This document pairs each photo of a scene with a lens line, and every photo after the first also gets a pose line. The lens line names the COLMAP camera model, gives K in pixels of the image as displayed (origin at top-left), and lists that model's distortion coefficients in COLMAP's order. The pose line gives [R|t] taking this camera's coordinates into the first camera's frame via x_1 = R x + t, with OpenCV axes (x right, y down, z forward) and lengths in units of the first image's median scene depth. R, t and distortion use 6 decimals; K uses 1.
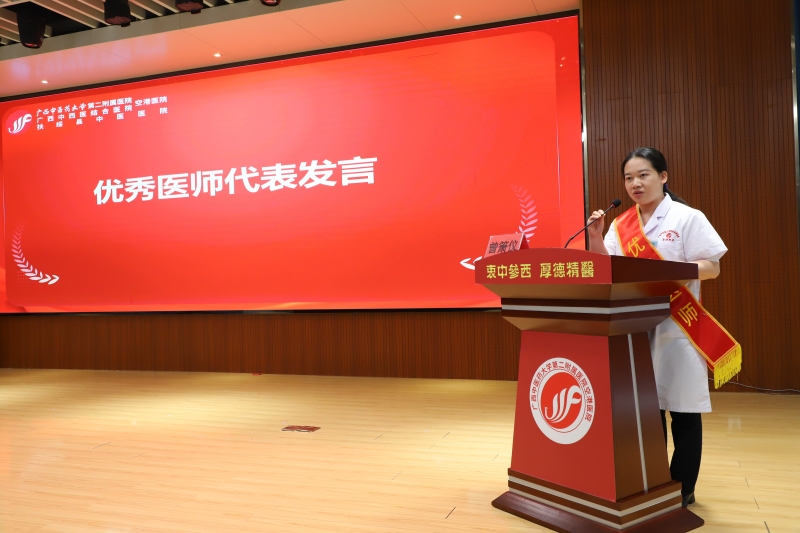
lens RADIAL K [[702.8, 0, 401.4], [0, 702.8, 267.0], [0, 0, 1]] dist [0.007262, 0.001786]
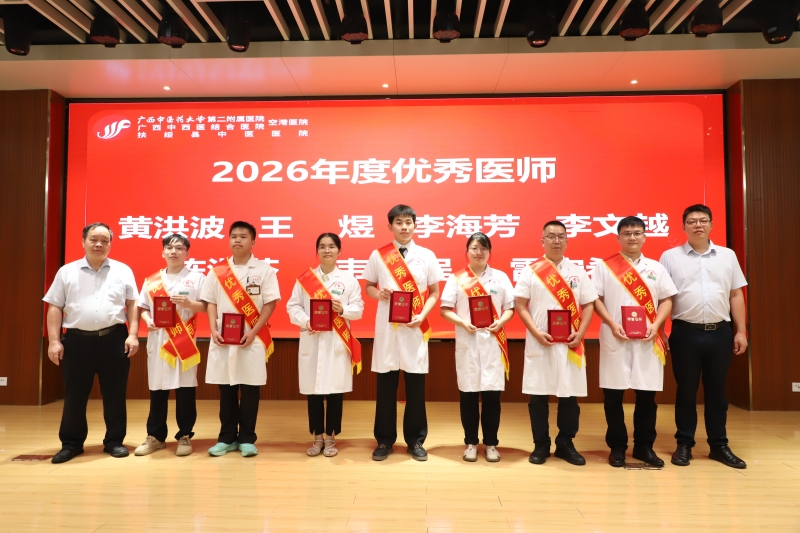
lens RADIAL K [[583.8, 0, 398.9], [0, 583.8, 264.7], [0, 0, 1]] dist [0.010220, -0.001077]
pose [[0.950586, 0.045398, 0.307123, -0.452347], [-0.030750, 0.998154, -0.052369, 0.000072], [-0.308934, 0.040337, 0.950228, 0.188404]]
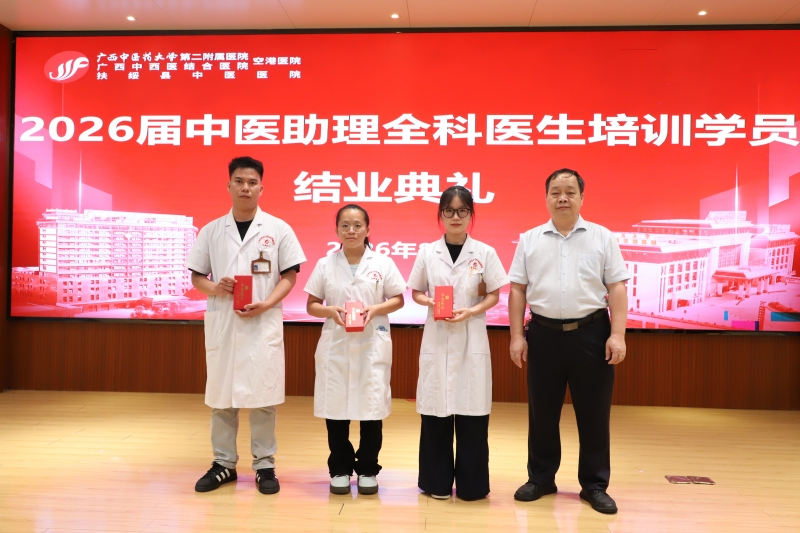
lens RADIAL K [[705.5, 0, 398.5], [0, 705.5, 270.2], [0, 0, 1]] dist [-0.005720, 0.005395]
pose [[0.958344, 0.043608, 0.282267, -0.442004], [-0.044830, 0.998992, -0.002132, -0.000749], [-0.282075, -0.010610, 0.959334, 0.184348]]
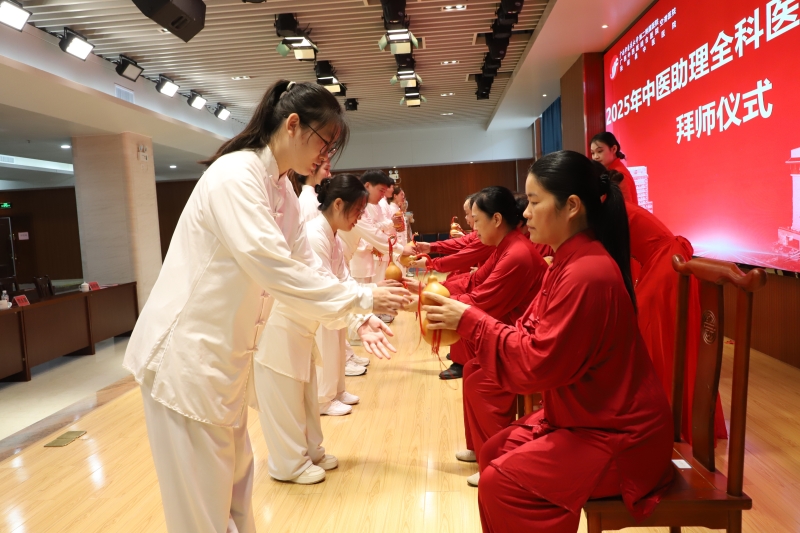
lens RADIAL K [[637.4, 0, 400.4], [0, 637.4, 265.6], [0, 0, 1]] dist [0.008084, 0.000158]
pose [[0.281935, 0.083113, -0.955827, 0.347033], [0.059180, 0.992837, 0.103788, -0.028415], [0.957606, -0.085828, 0.274997, 0.431710]]
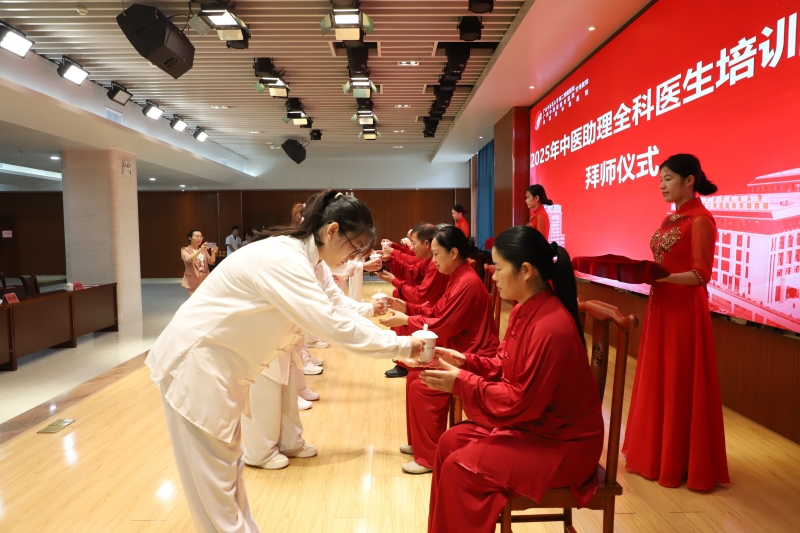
lens RADIAL K [[557.4, 0, 402.1], [0, 557.4, 267.1], [0, 0, 1]] dist [-0.000389, 0.000408]
pose [[0.364669, 0.086578, -0.927103, 0.366599], [0.009974, 0.995248, 0.096864, -0.043173], [0.931084, -0.044570, 0.362073, 0.420538]]
